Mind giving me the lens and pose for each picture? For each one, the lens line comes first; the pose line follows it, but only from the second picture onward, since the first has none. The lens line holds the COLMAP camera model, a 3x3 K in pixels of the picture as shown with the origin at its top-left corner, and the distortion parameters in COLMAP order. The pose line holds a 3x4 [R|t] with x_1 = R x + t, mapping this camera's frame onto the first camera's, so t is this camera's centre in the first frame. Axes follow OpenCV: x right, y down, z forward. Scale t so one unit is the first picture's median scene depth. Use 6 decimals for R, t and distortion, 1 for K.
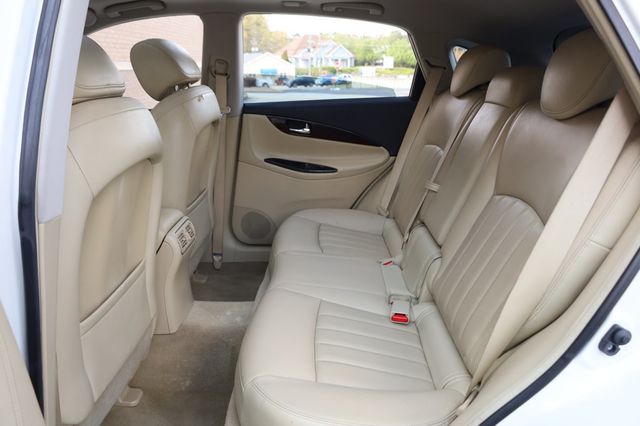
lens RADIAL K [[441.6, 0, 320.0], [0, 441.6, 213.0], [0, 0, 1]] dist [0.000438, 0.001353]
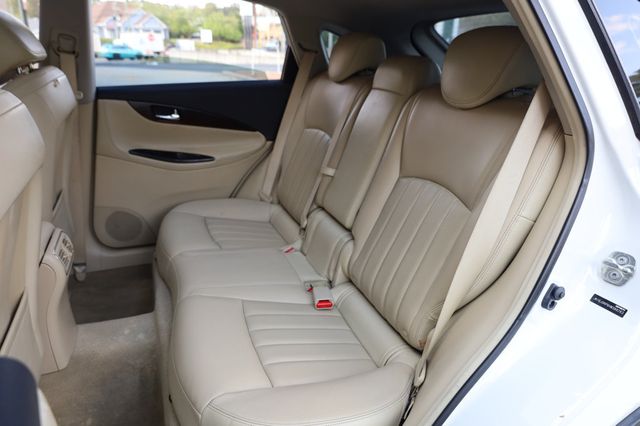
lens RADIAL K [[441.6, 0, 320.0], [0, 441.6, 213.0], [0, 0, 1]] dist [0.000438, 0.001353]
pose [[0.925851, -0.105170, 0.362960, -0.118742], [0.086350, 0.993959, 0.067741, -0.028114], [-0.367891, -0.031376, 0.929339, 0.040158]]
